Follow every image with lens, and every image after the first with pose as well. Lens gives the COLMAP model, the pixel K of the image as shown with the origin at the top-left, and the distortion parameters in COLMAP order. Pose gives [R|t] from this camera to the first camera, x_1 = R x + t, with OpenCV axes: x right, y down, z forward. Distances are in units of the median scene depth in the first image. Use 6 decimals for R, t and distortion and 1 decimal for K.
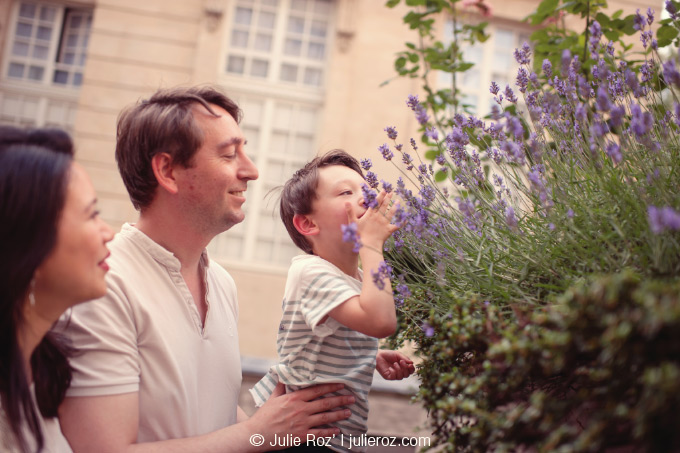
lens RADIAL K [[682.5, 0, 343.2], [0, 682.5, 233.7], [0, 0, 1]] dist [-0.106617, 0.116478]
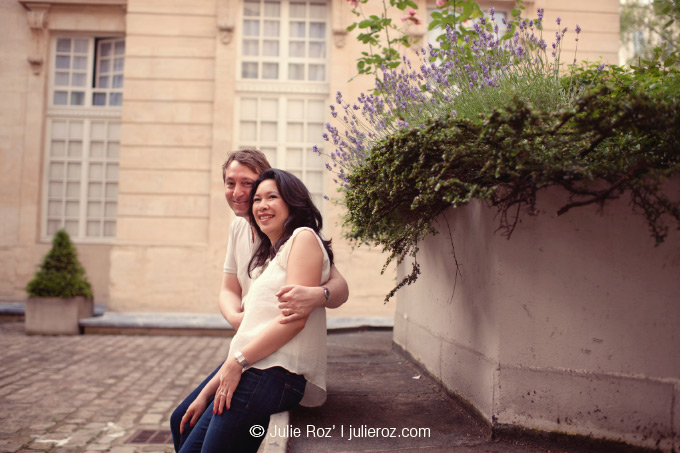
lens RADIAL K [[682.5, 0, 343.2], [0, 682.5, 233.7], [0, 0, 1]] dist [-0.106617, 0.116478]
pose [[0.992448, -0.114475, -0.044079, 0.018989], [0.115250, 0.993216, 0.015455, 0.029142], [0.042011, -0.020419, 0.998908, -0.158417]]
